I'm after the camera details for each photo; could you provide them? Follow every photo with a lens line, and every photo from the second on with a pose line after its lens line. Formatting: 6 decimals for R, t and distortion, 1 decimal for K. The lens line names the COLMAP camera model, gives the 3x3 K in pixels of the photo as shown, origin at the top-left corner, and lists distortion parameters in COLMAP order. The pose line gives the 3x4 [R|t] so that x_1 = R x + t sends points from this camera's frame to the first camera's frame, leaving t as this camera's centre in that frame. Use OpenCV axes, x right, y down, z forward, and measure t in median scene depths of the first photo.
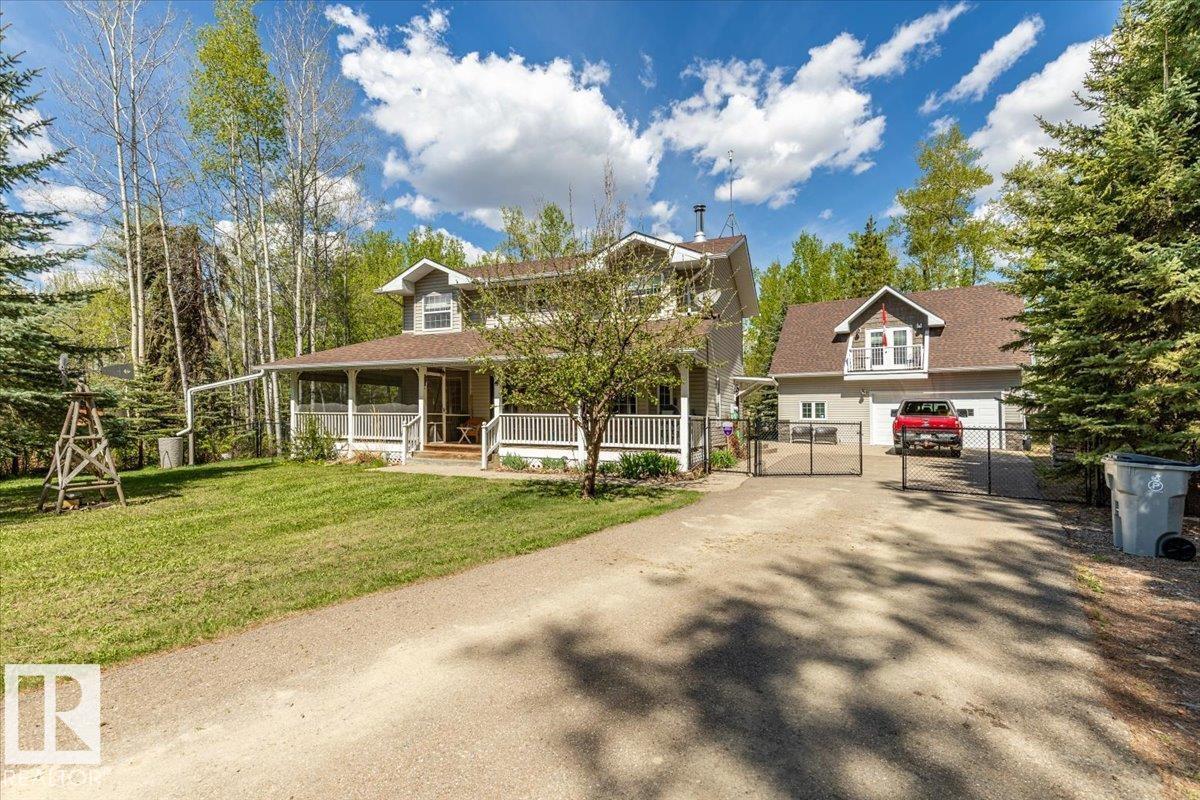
lens RADIAL K [[548.1, 0, 595.0], [0, 548.1, 404.1], [0, 0, 1]] dist [-0.005615, 0.002791]
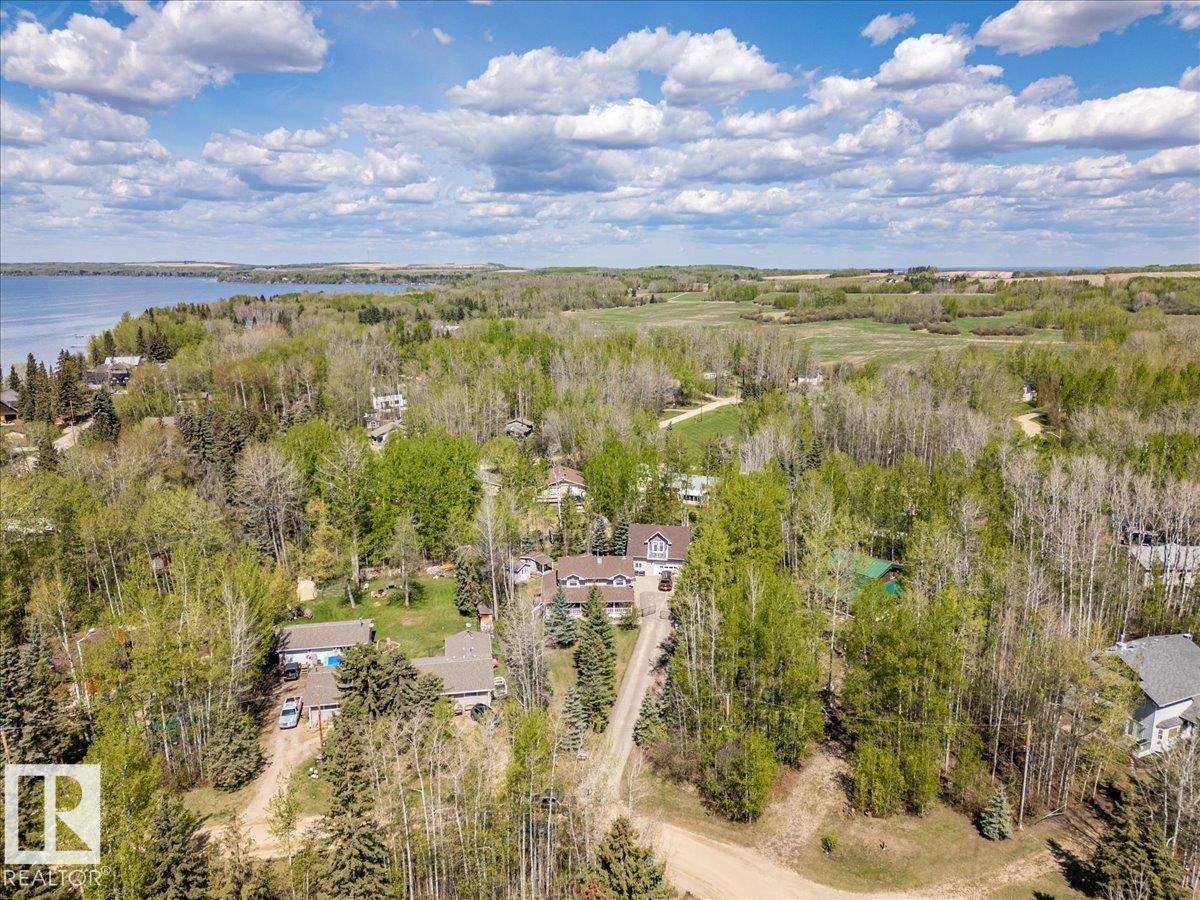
lens RADIAL K [[859.6, 0, 591.2], [0, 859.6, 456.6], [0, 0, 1]] dist [0.079624, -0.055230]
pose [[0.893851, -0.113398, 0.433787, -2.994721], [-0.006843, 0.963925, 0.266084, -2.932383], [-0.448312, -0.240808, 0.860830, -4.700875]]
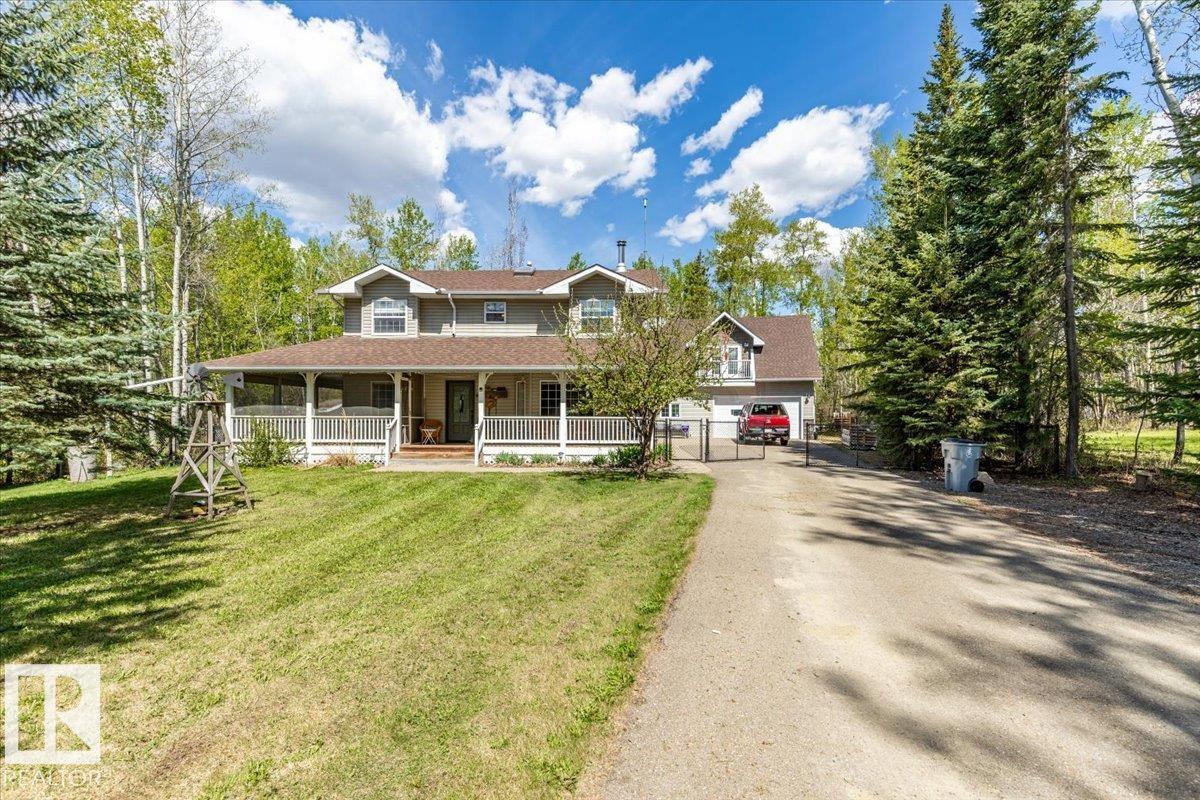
lens RADIAL K [[548.1, 0, 595.1], [0, 548.1, 394.2], [0, 0, 1]] dist [-0.005615, 0.002791]
pose [[0.925815, 0.007949, 0.377894, -0.311204], [-0.003077, 0.999904, -0.013495, -0.010510], [-0.377965, 0.011331, 0.925751, -0.090944]]
